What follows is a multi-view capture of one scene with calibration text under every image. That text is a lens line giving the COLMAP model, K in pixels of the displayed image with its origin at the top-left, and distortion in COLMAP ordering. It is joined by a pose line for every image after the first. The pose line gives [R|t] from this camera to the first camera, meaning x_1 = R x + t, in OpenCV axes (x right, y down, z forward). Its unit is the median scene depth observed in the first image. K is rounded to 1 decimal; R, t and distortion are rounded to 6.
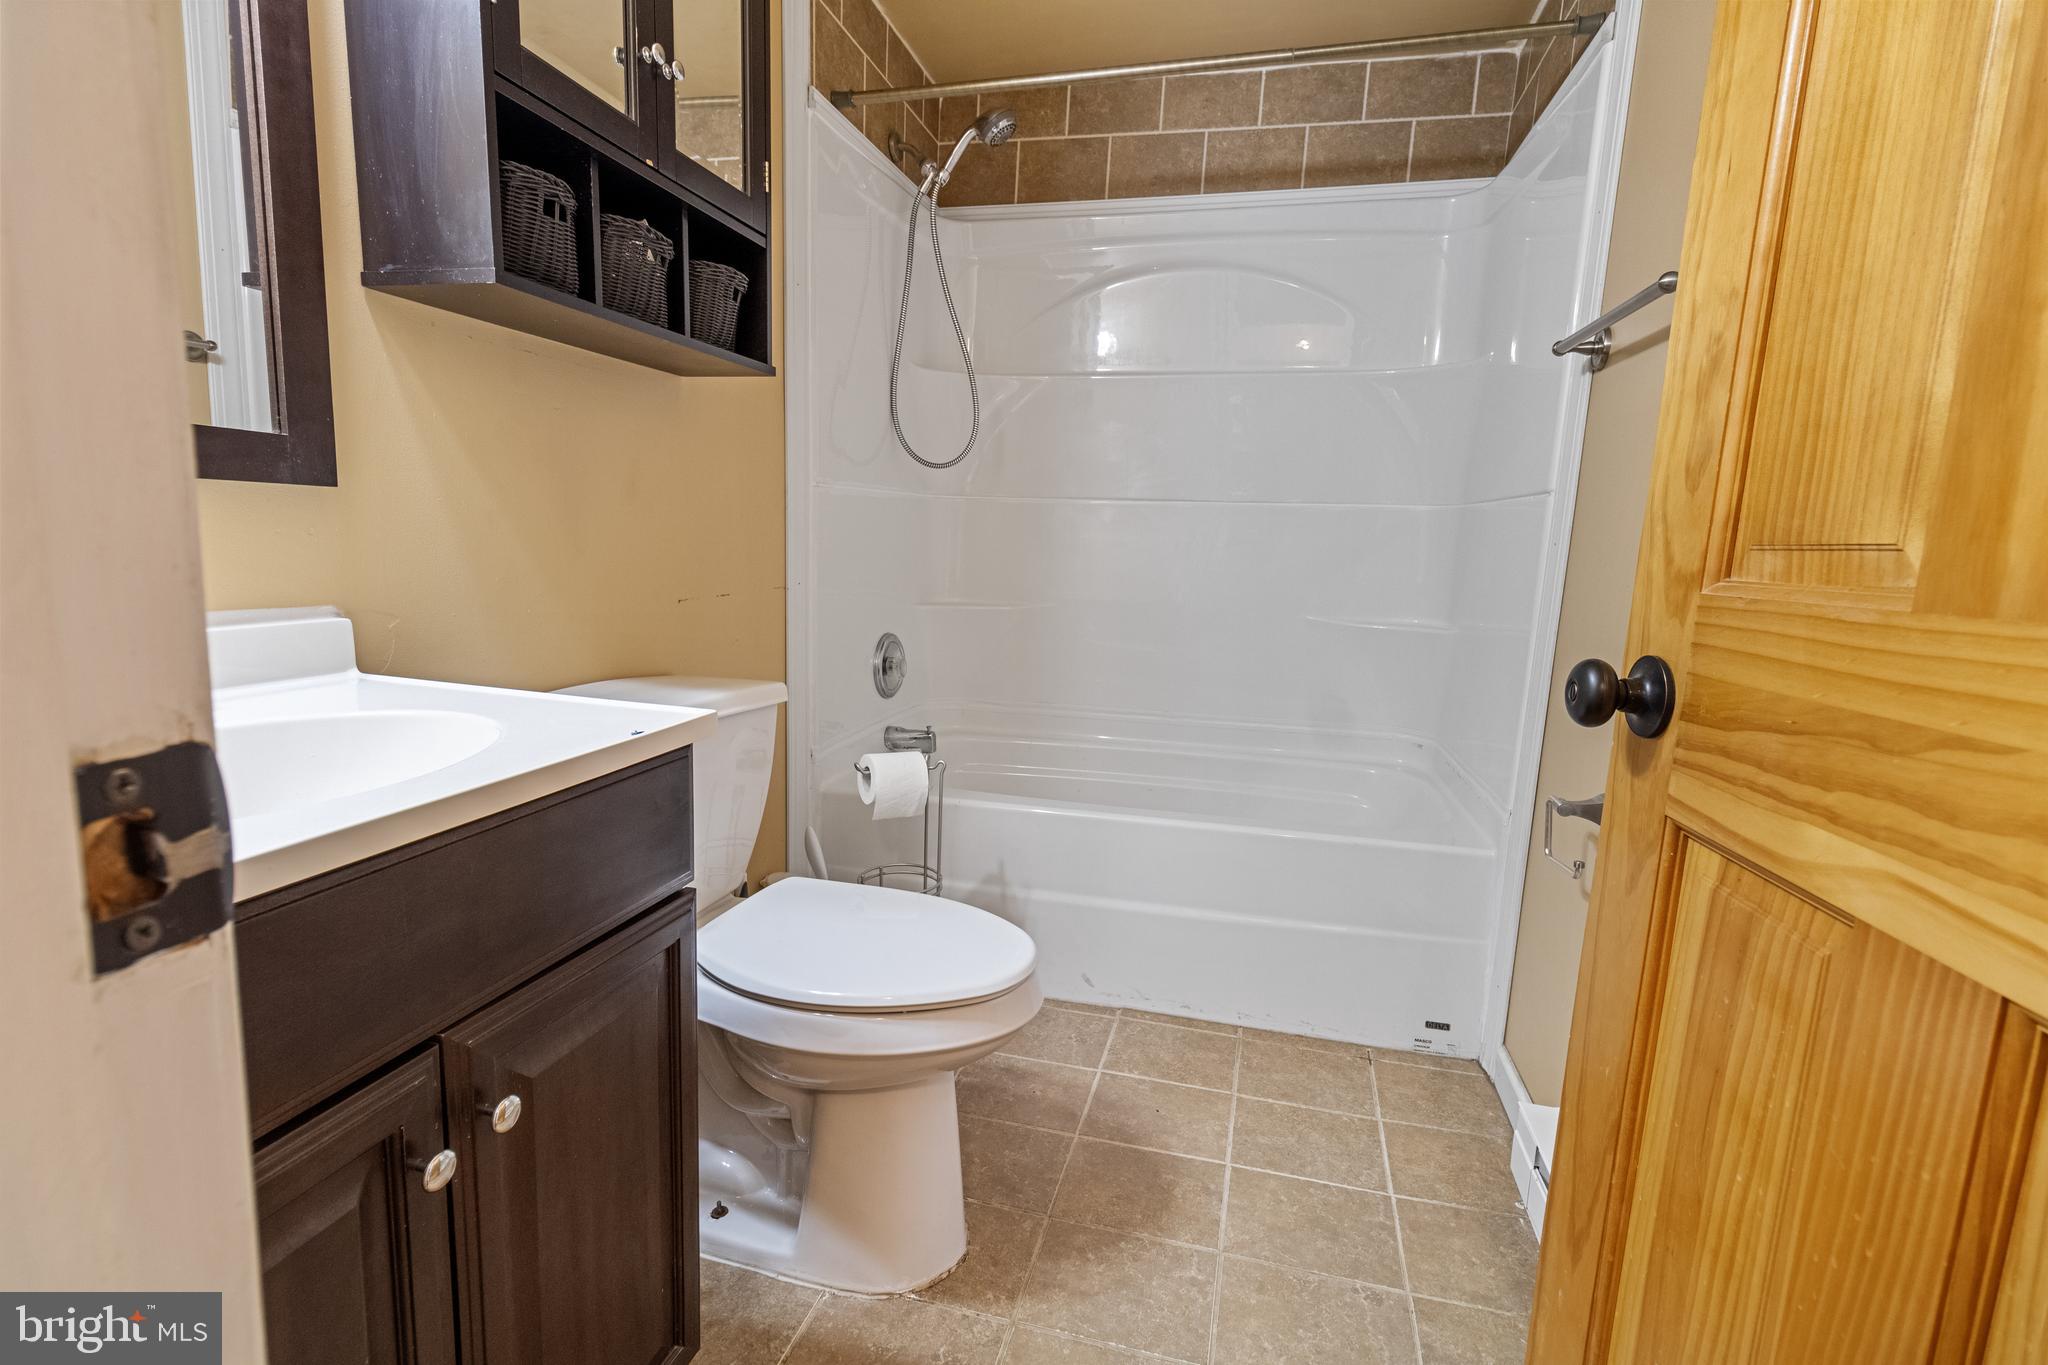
lens RADIAL K [[960.4, 0, 1022.2], [0, 960.4, 681.9], [0, 0, 1]] dist [-0.000327, 0.000619]
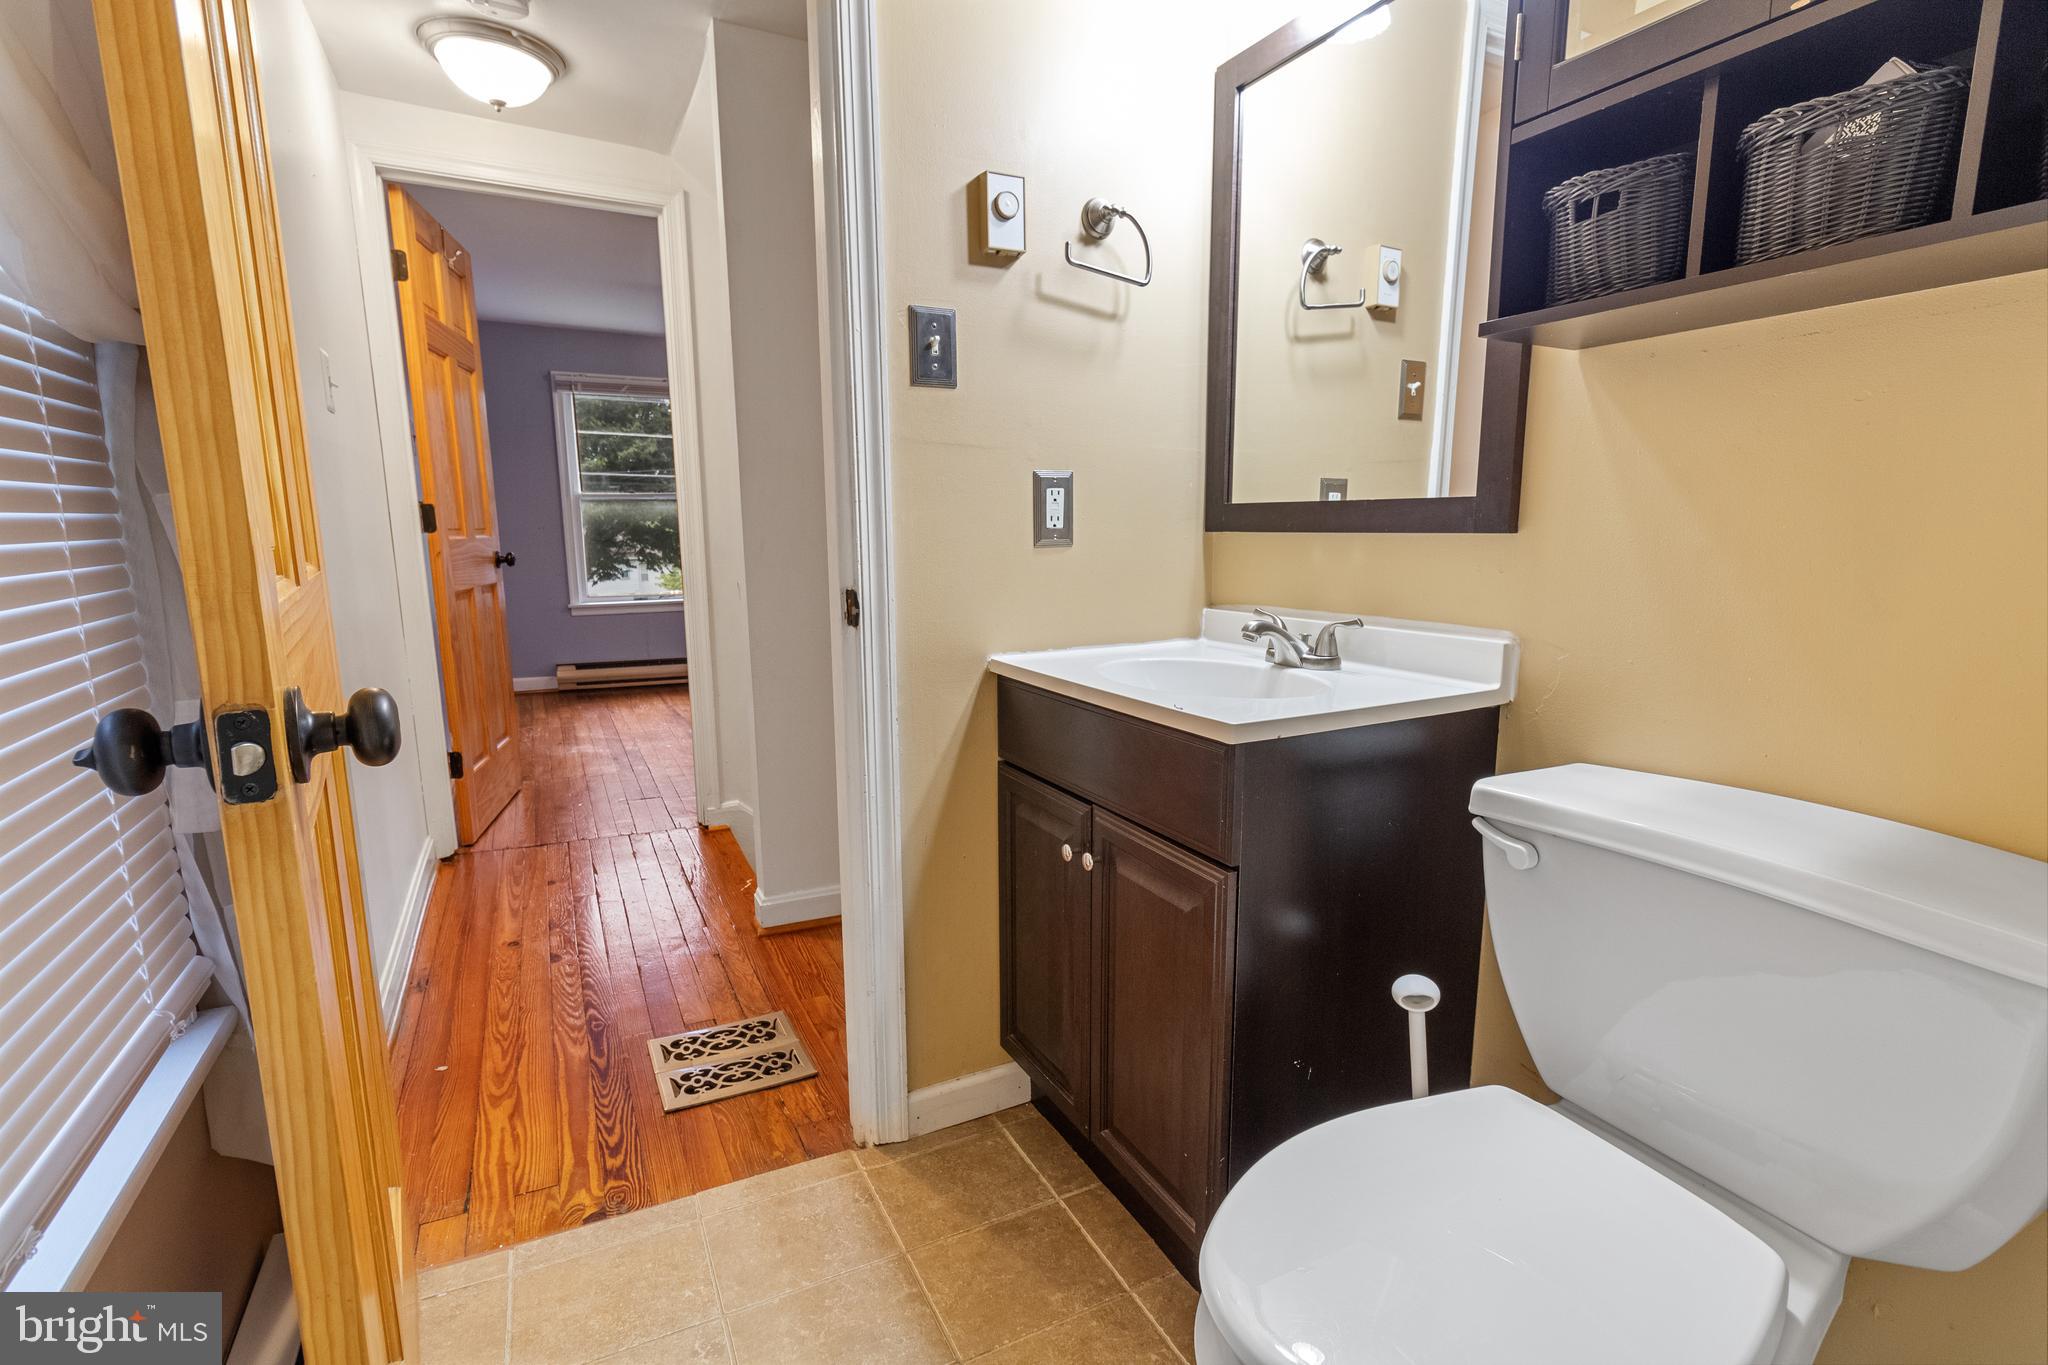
lens RADIAL K [[960.4, 0, 1028.2], [0, 960.4, 686.1], [0, 0, 1]] dist [-0.000327, 0.000619]
pose [[-0.751392, 0.066188, -0.656528, 0.538892], [-0.136819, 0.957706, 0.253140, -0.240543], [0.645516, 0.280033, -0.710557, 1.508198]]
